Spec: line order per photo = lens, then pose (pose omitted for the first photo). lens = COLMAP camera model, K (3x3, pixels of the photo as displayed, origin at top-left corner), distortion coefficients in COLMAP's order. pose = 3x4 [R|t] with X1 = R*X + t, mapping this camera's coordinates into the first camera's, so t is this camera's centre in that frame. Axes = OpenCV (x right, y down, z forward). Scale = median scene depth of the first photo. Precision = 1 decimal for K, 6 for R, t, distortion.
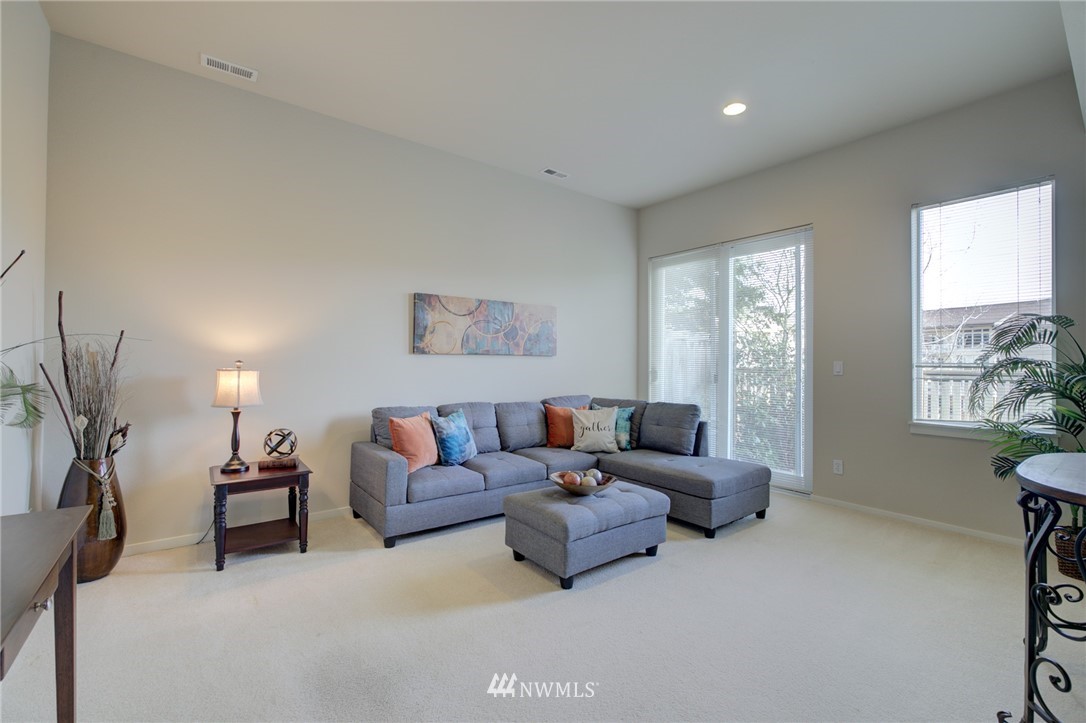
lens RADIAL K [[464.6, 0, 544.6], [0, 464.6, 362.0], [0, 0, 1]] dist [-0.008836, 0.000056]
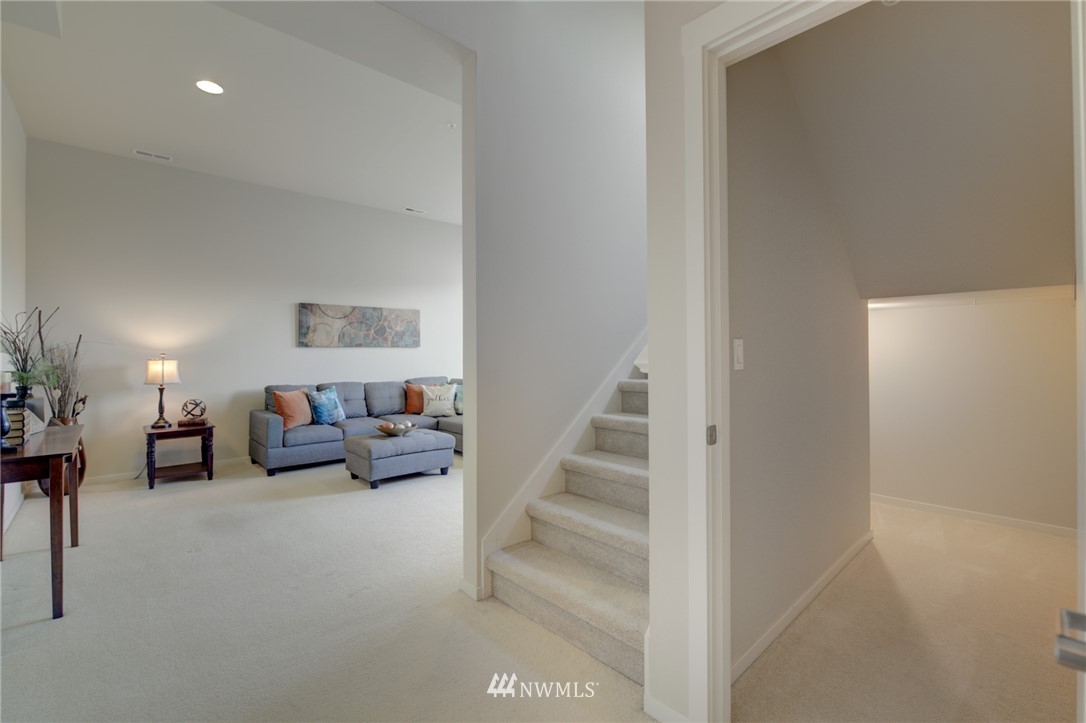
lens RADIAL K [[473.5, 0, 543.3], [0, 473.5, 353.2], [0, 0, 1]] dist [-0.007352, -0.000248]
pose [[0.996440, -0.012151, 0.083419, 0.373683], [0.011770, 0.999918, 0.005061, 0.002276], [-0.083473, -0.004061, 0.996502, -0.529880]]
